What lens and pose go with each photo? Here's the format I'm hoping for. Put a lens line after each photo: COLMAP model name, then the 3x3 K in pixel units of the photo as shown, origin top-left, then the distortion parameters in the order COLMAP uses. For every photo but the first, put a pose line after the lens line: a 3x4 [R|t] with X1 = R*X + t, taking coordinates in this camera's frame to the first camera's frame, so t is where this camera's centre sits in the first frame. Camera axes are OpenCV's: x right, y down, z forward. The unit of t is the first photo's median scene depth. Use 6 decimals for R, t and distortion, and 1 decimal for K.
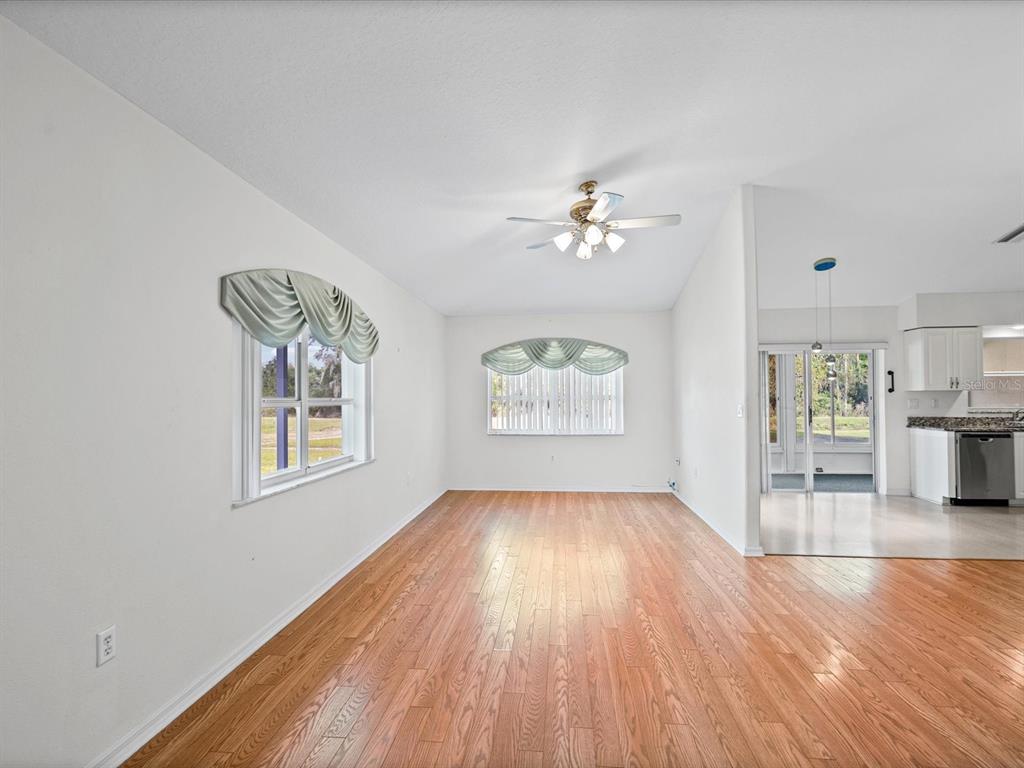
lens RADIAL K [[490.5, 0, 515.9], [0, 490.5, 389.6], [0, 0, 1]] dist [0.001395, -0.000128]
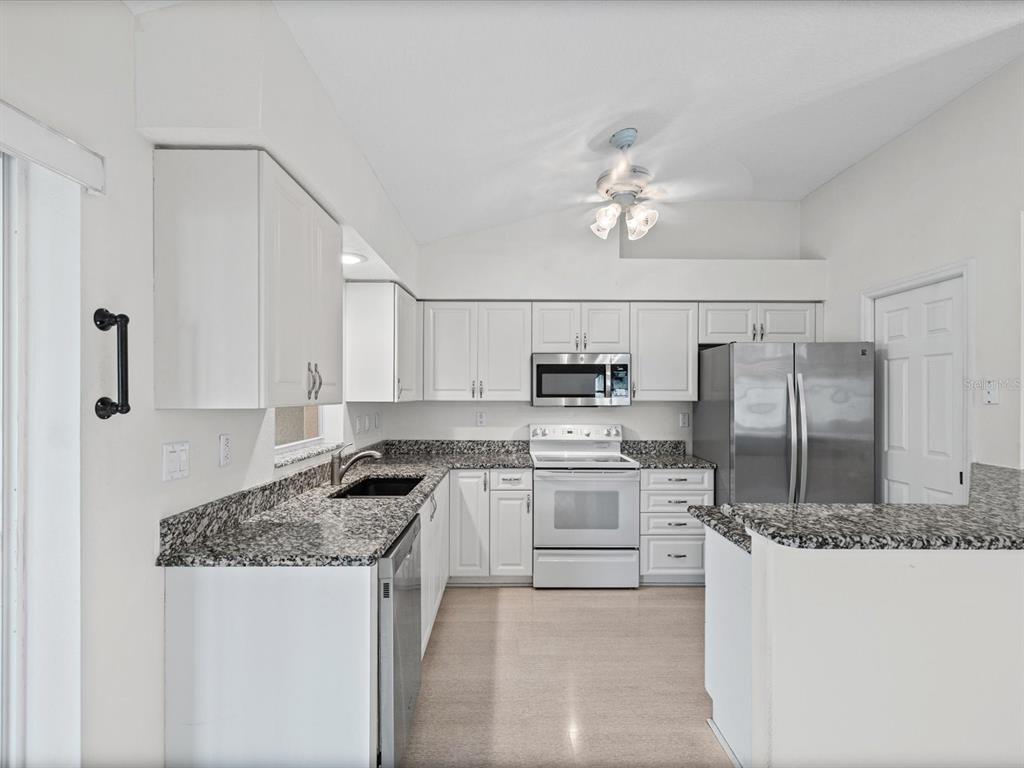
lens RADIAL K [[489.0, 0, 515.8], [0, 489.0, 395.2], [0, 0, 1]] dist [0.000661, 0.000322]
pose [[-0.107830, 0.002394, 0.994166, 0.568976], [-0.015973, 0.999864, -0.004140, -0.005532], [-0.994041, -0.016326, -0.107777, 0.889831]]
